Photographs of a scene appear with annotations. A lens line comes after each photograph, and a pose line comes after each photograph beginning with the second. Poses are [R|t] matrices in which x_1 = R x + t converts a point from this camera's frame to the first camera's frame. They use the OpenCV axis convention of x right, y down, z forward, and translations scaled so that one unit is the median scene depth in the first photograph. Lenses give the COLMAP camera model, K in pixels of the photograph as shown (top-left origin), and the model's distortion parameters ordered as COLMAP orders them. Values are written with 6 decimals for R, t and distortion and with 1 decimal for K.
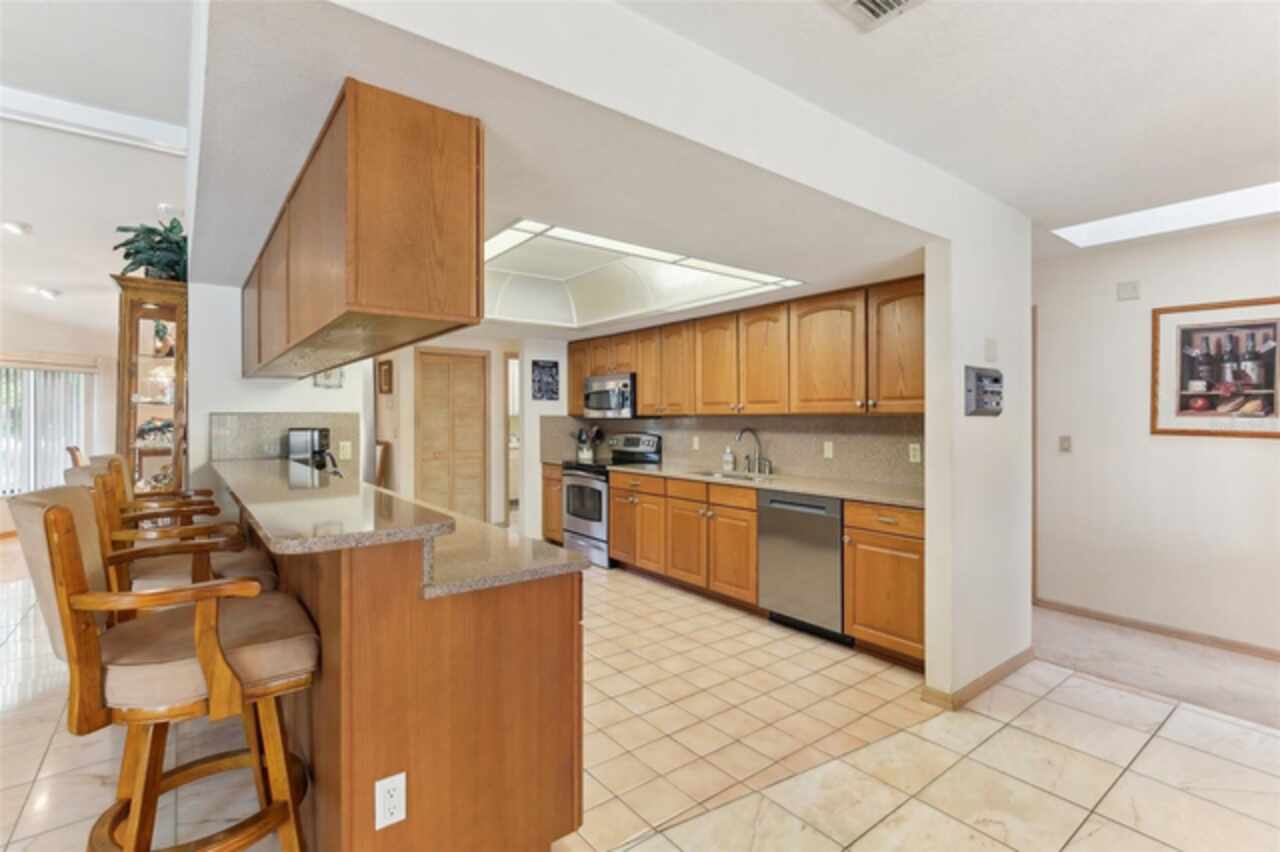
lens RADIAL K [[595.6, 0, 638.8], [0, 595.6, 414.3], [0, 0, 1]] dist [0.000188, 0.000334]
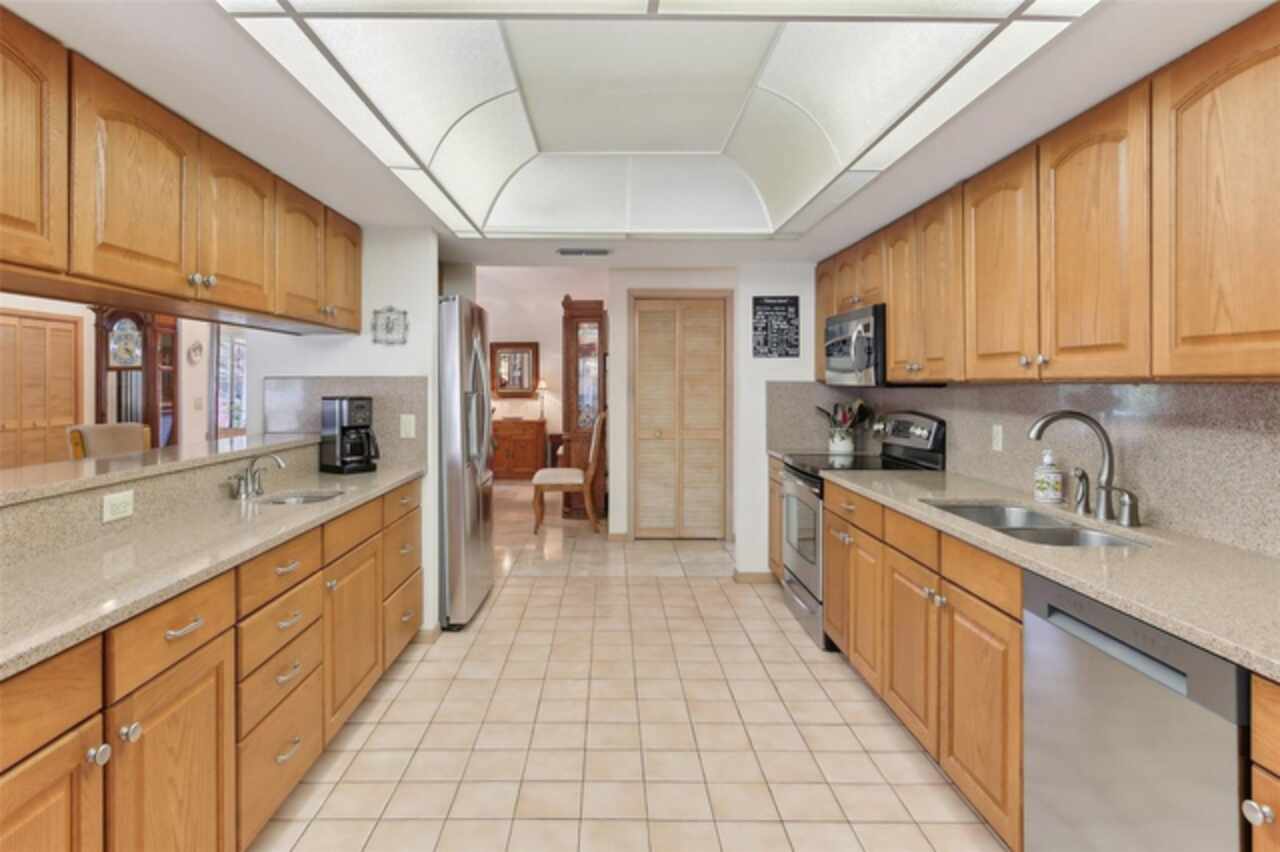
lens RADIAL K [[690.7, 0, 635.8], [0, 690.7, 382.5], [0, 0, 1]] dist [-0.000515, 0.000691]
pose [[0.792058, 0.003289, -0.610437, 0.202111], [-0.001076, 0.999991, 0.003991, 0.000789], [0.610445, -0.002504, 0.792054, 0.355765]]
